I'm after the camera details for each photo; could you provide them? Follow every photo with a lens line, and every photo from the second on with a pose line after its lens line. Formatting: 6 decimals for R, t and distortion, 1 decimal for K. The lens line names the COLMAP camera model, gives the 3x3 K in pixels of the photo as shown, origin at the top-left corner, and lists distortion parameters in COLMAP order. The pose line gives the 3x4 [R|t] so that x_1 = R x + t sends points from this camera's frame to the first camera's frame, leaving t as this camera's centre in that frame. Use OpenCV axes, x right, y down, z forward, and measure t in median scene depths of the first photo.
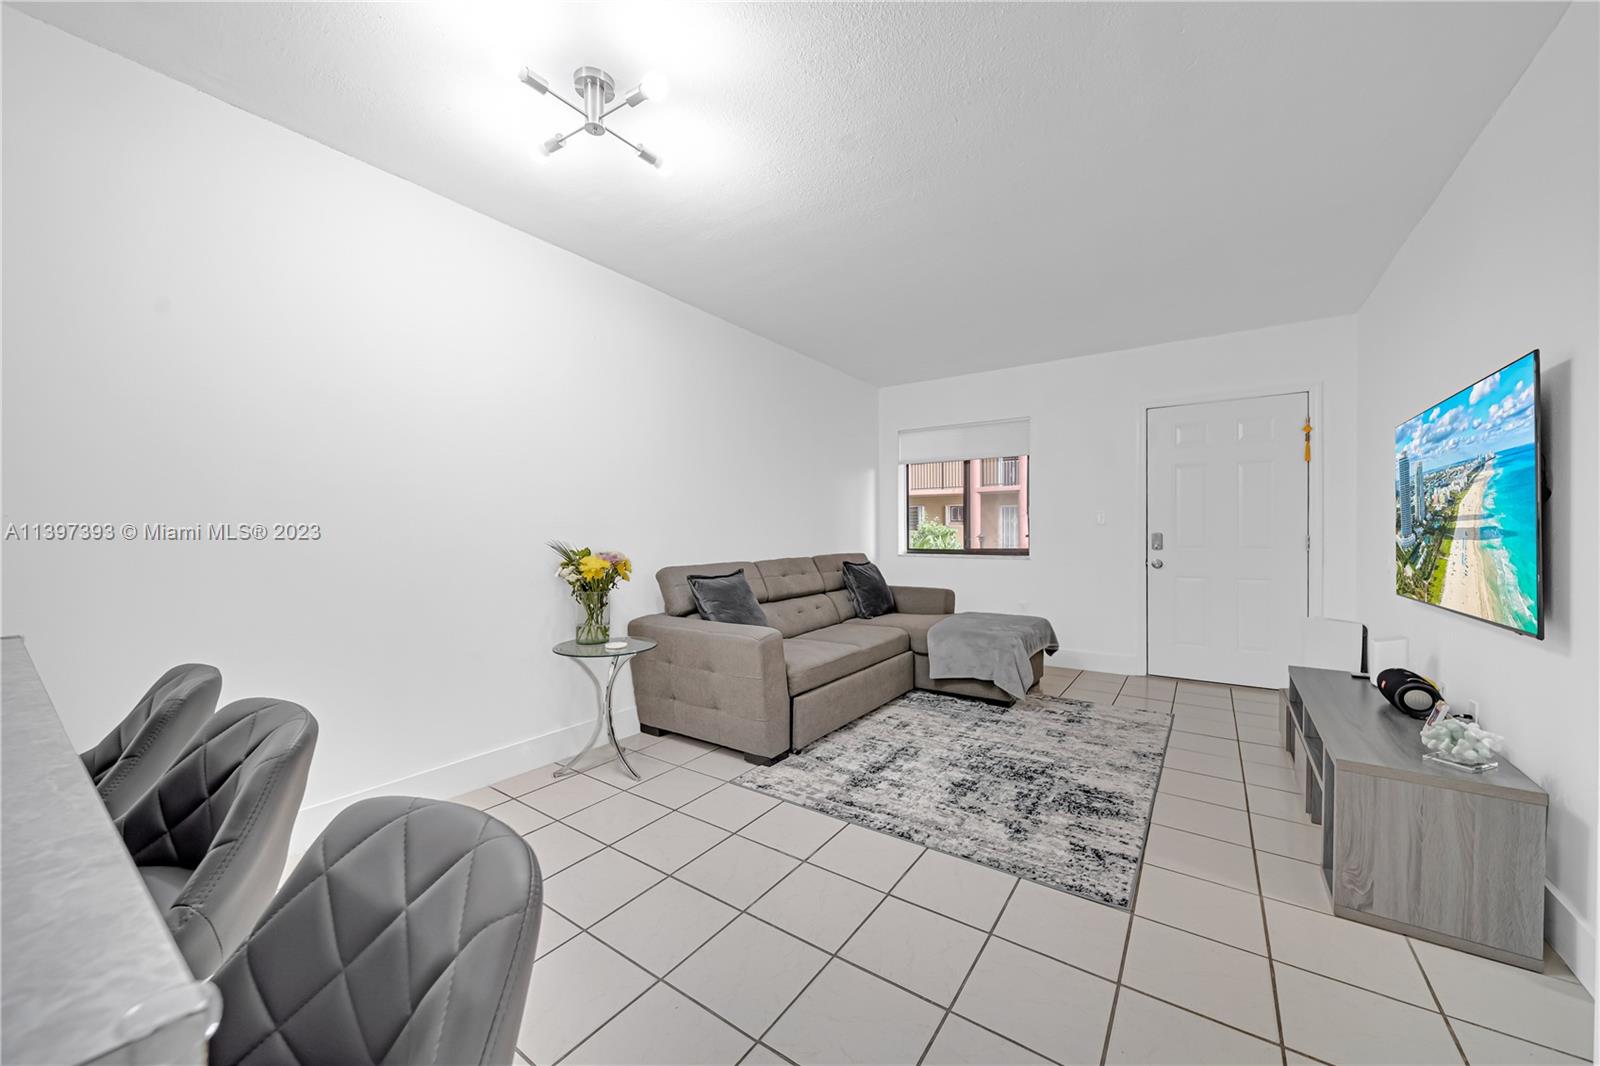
lens RADIAL K [[578.2, 0, 789.8], [0, 578.2, 534.6], [0, 0, 1]] dist [0.000240, -0.000354]
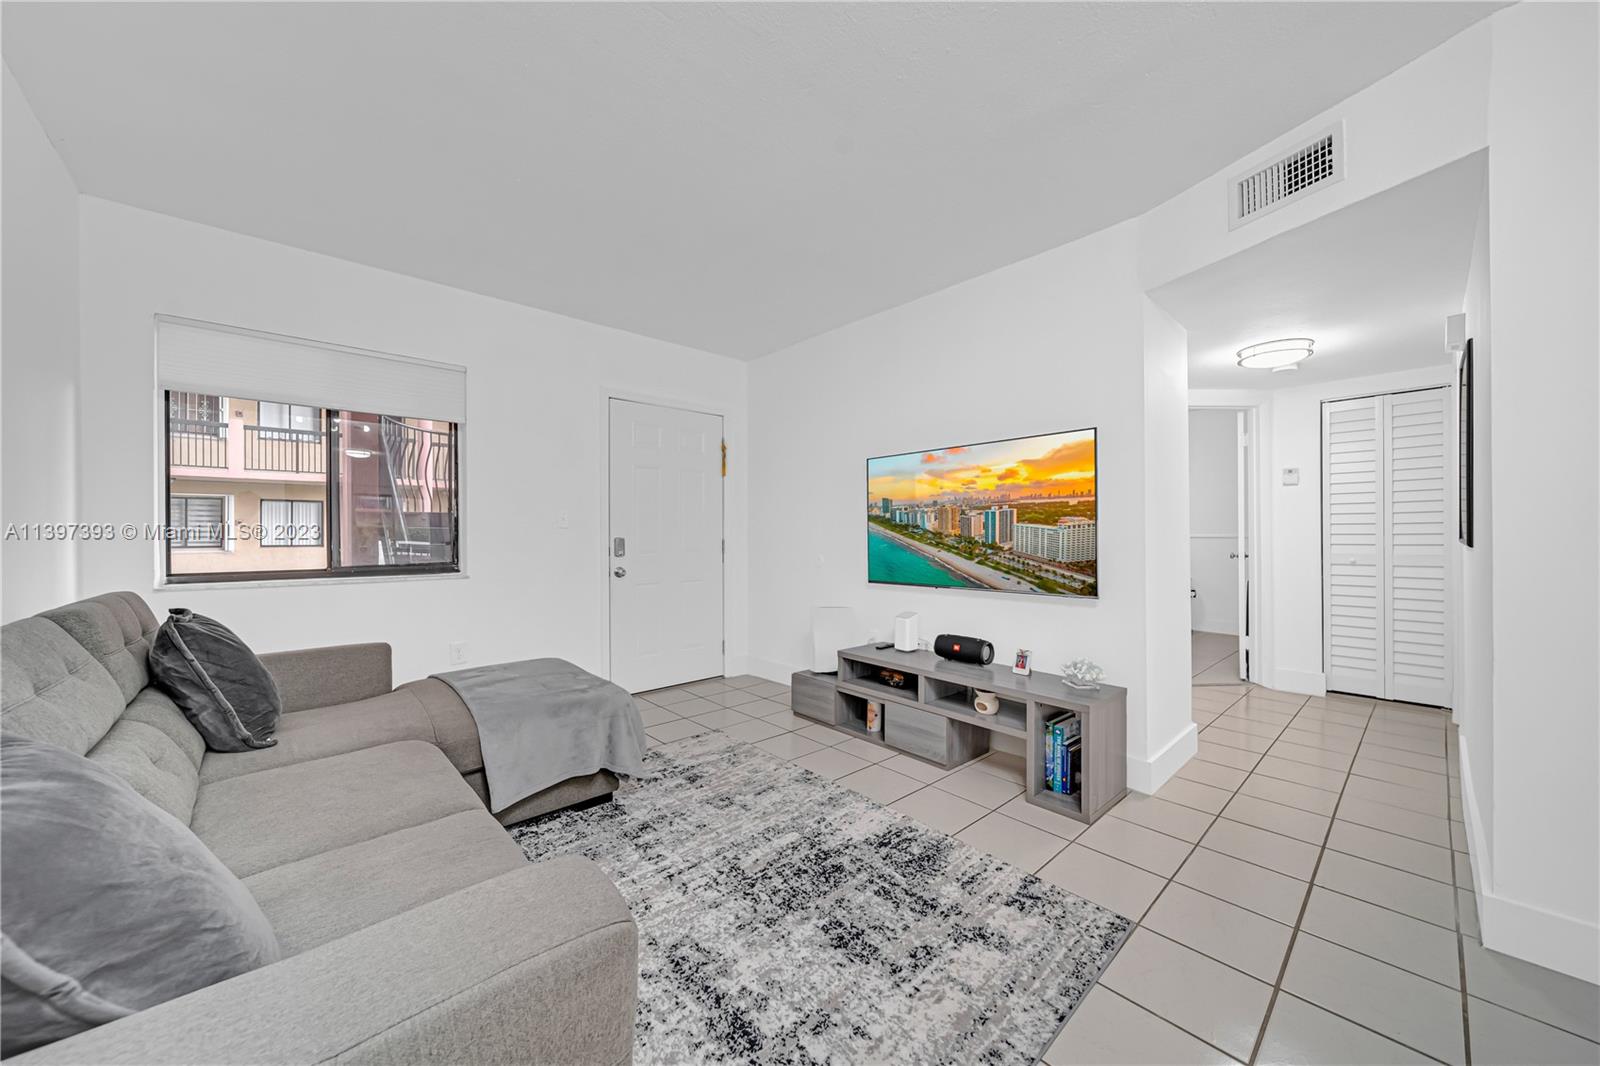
lens RADIAL K [[583.8, 0, 807.5], [0, 583.8, 533.8], [0, 0, 1]] dist [-0.001142, -0.000192]
pose [[0.202601, 0.005292, 0.979247, -0.276424], [0.007383, 0.999949, -0.006932, -0.000761], [-0.979234, 0.008635, 0.202551, 0.756412]]
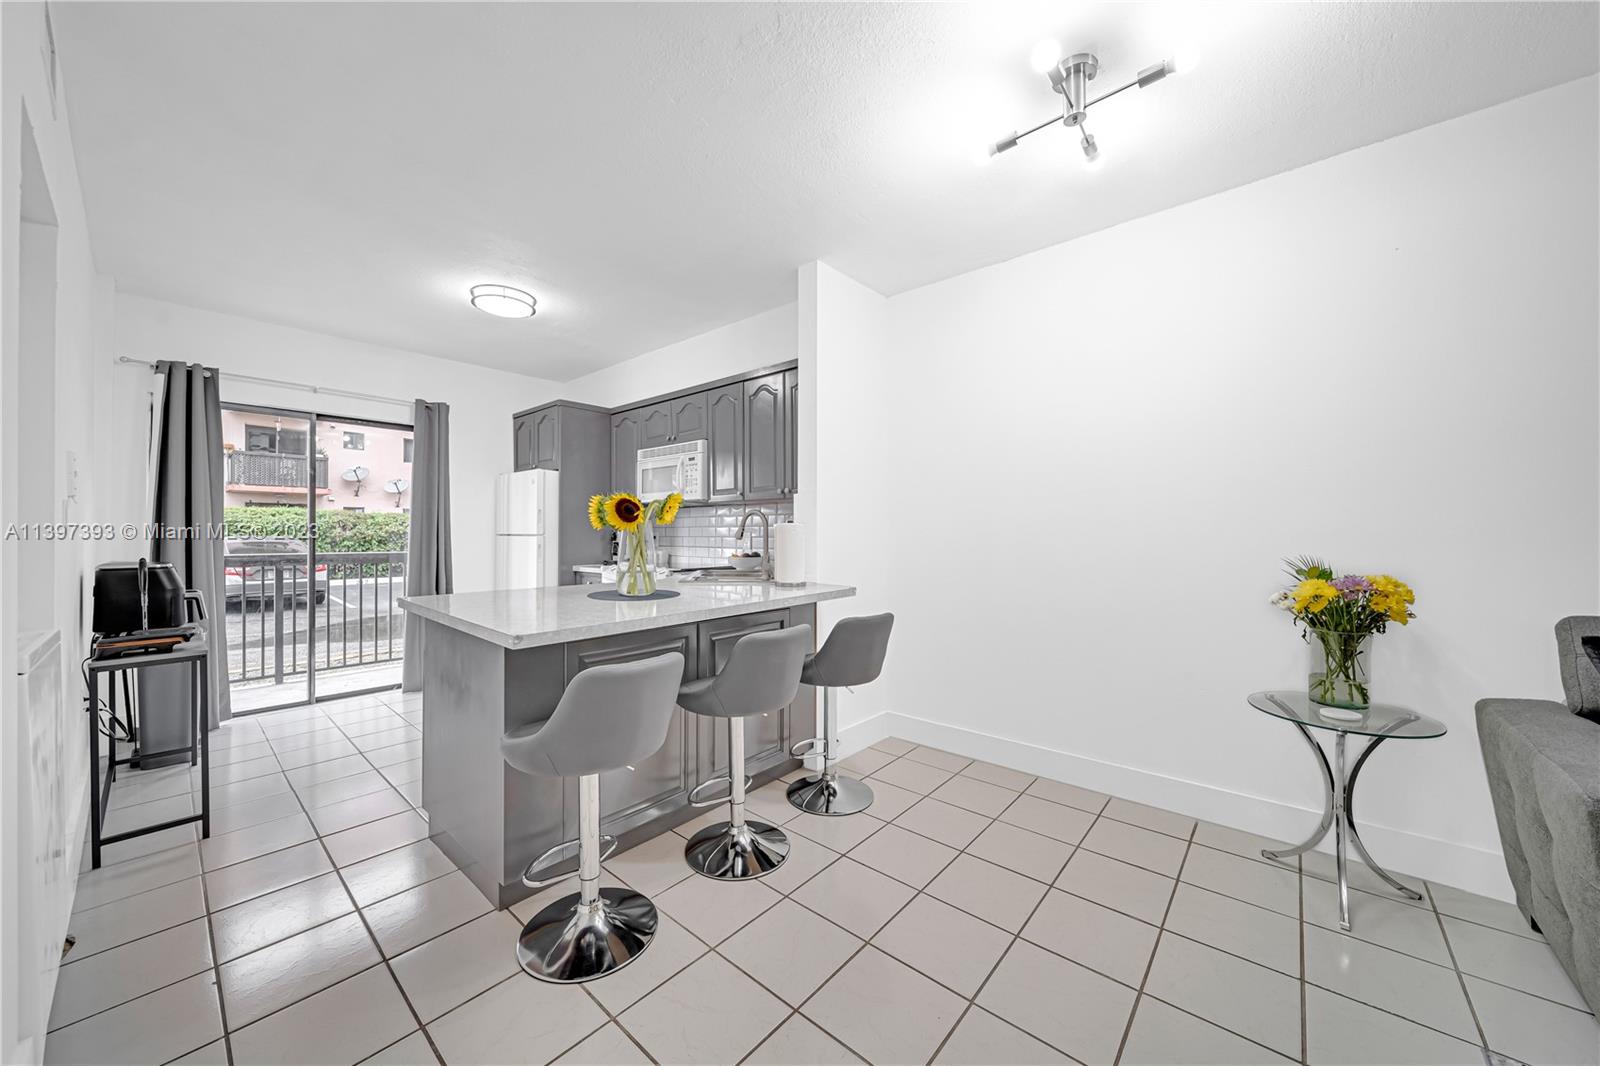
lens RADIAL K [[578.4, 0, 800.0], [0, 578.4, 533.0], [0, 0, 1]] dist [-0.001053, -0.000066]
pose [[-0.096823, -0.000366, -0.995302, 0.385954], [-0.003078, 0.999995, -0.000068, -0.016773], [0.995297, 0.003057, -0.096824, 0.391030]]
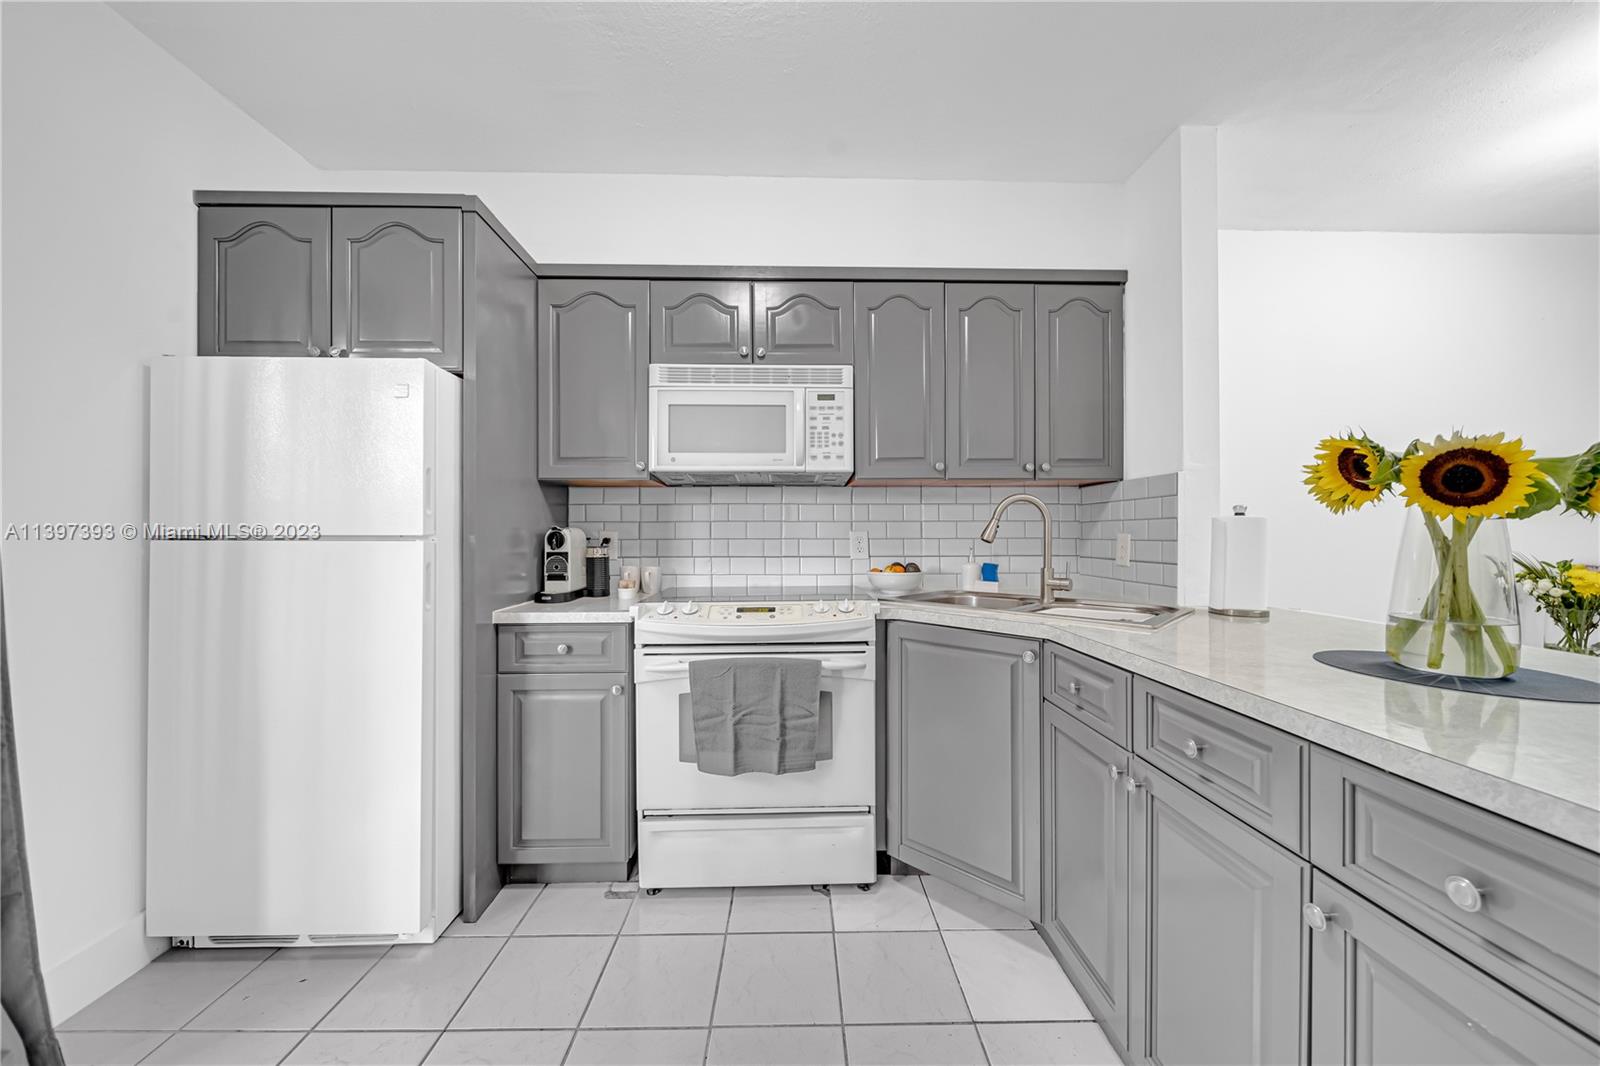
lens RADIAL K [[563.0, 0, 800.0], [0, 563.0, 533.0], [0, 0, 1]] dist [-0.000667, -0.000102]
pose [[0.609323, -0.003270, -0.792916, -0.340147], [-0.000852, 0.999988, -0.004778, -0.011708], [0.792922, 0.003587, 0.609313, -0.409651]]
